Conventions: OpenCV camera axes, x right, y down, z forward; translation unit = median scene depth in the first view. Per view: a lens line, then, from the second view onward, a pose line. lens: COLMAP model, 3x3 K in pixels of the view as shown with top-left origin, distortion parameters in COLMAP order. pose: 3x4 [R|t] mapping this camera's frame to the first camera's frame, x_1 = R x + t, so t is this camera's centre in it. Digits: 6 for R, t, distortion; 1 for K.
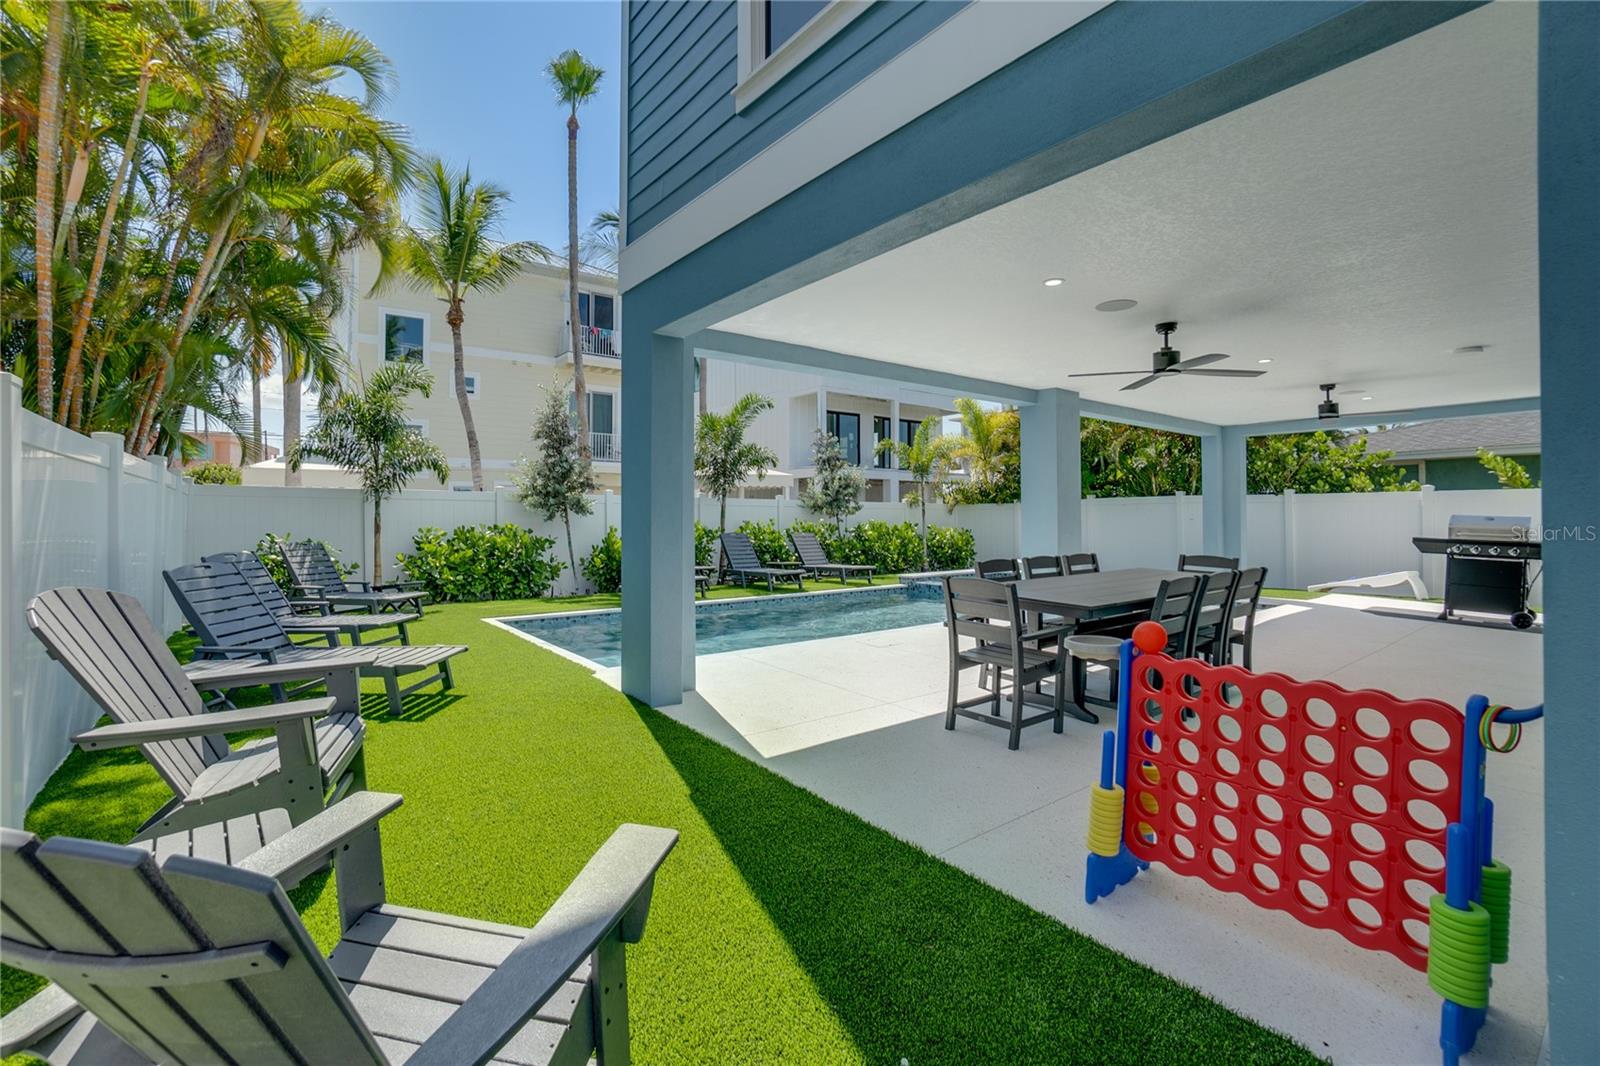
lens RADIAL K [[712.4, 0, 806.0], [0, 712.4, 518.0], [0, 0, 1]] dist [-0.046392, 0.014036]
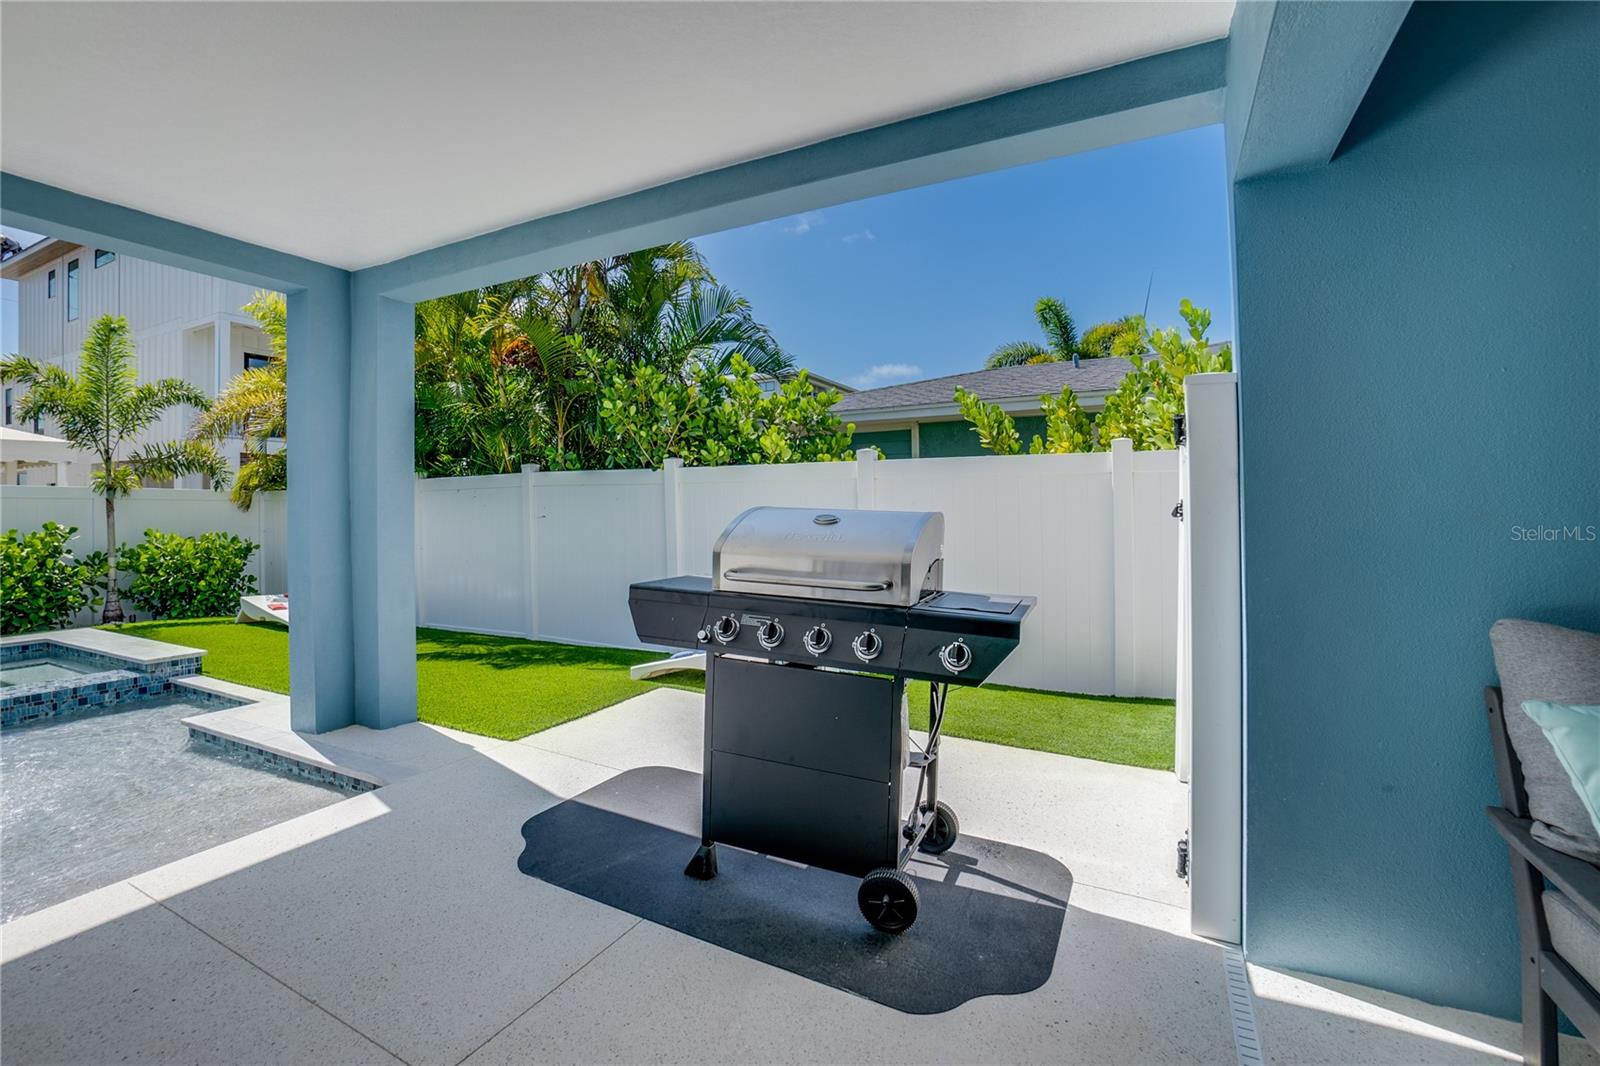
lens RADIAL K [[712.4, 0, 784.3], [0, 712.4, 505.6], [0, 0, 1]] dist [-0.046392, 0.014036]
pose [[0.912118, -0.005099, 0.409896, 0.579507], [0.007739, 0.999959, -0.004782, -0.002071], [-0.409855, 0.007534, 0.912120, 0.500478]]
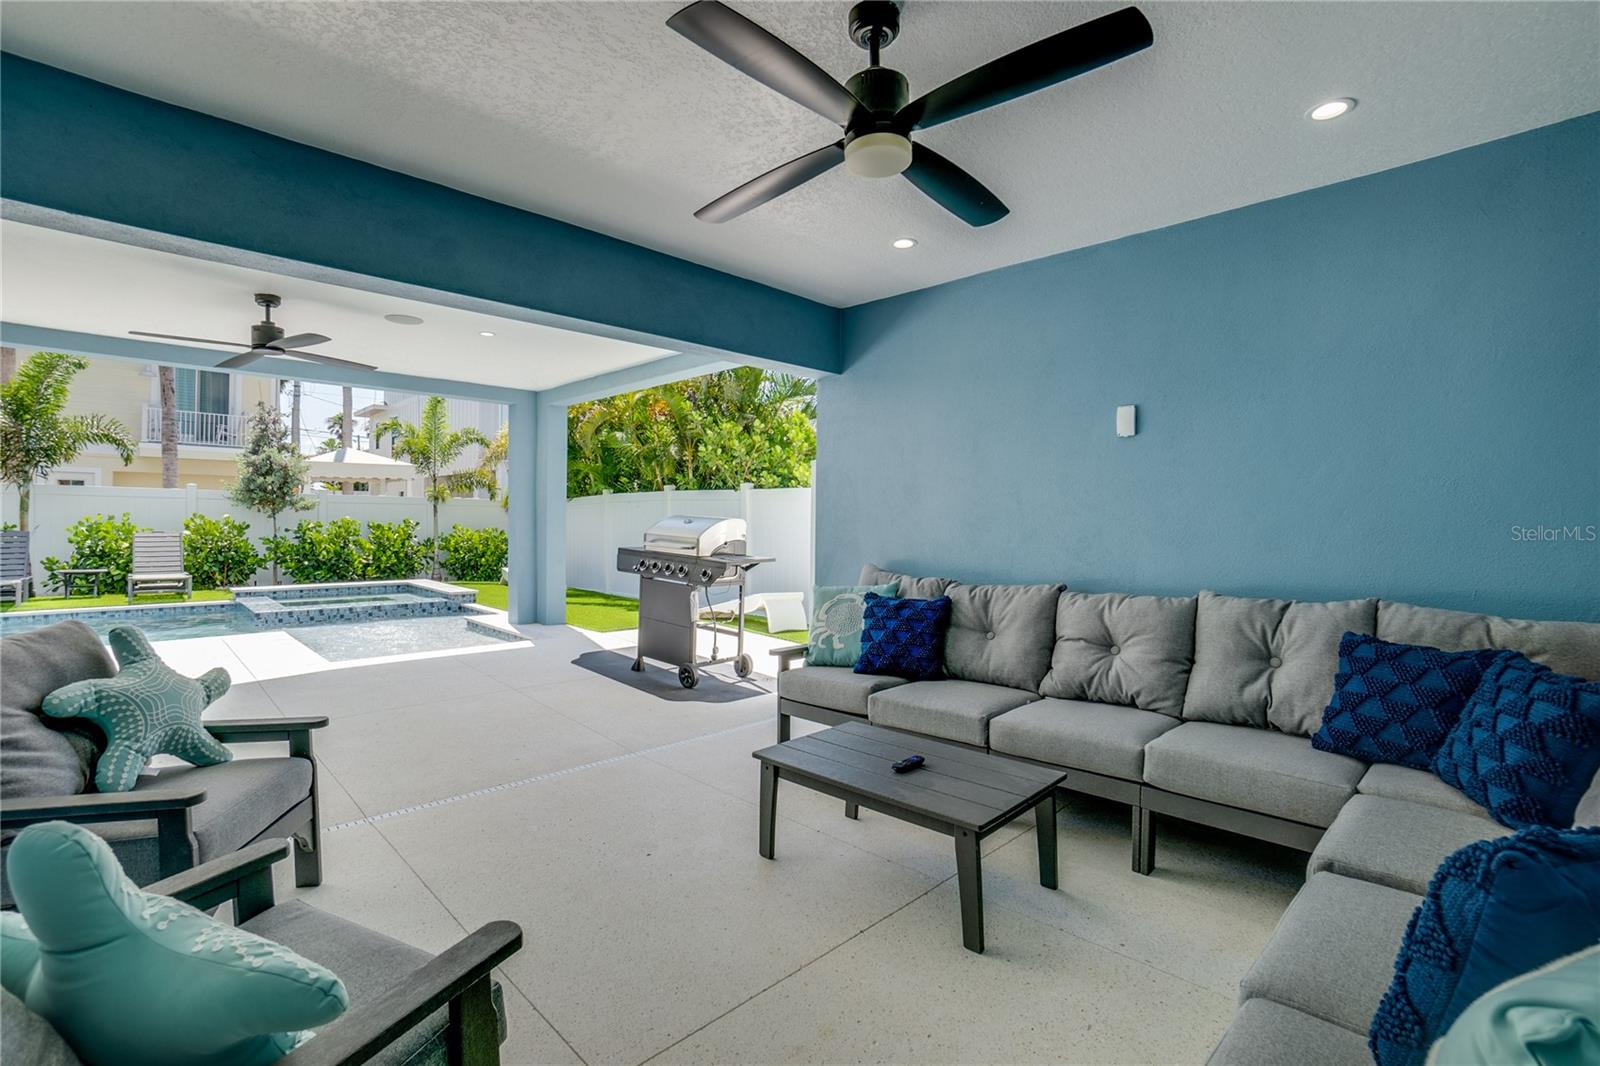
lens RADIAL K [[712.4, 0, 788.9], [0, 712.4, 530.1], [0, 0, 1]] dist [-0.046392, 0.014036]
pose [[0.993534, 0.009144, 0.113162, 0.686602], [-0.011015, 0.999813, 0.015914, -0.001284], [-0.112995, -0.017058, 0.993449, 0.208406]]
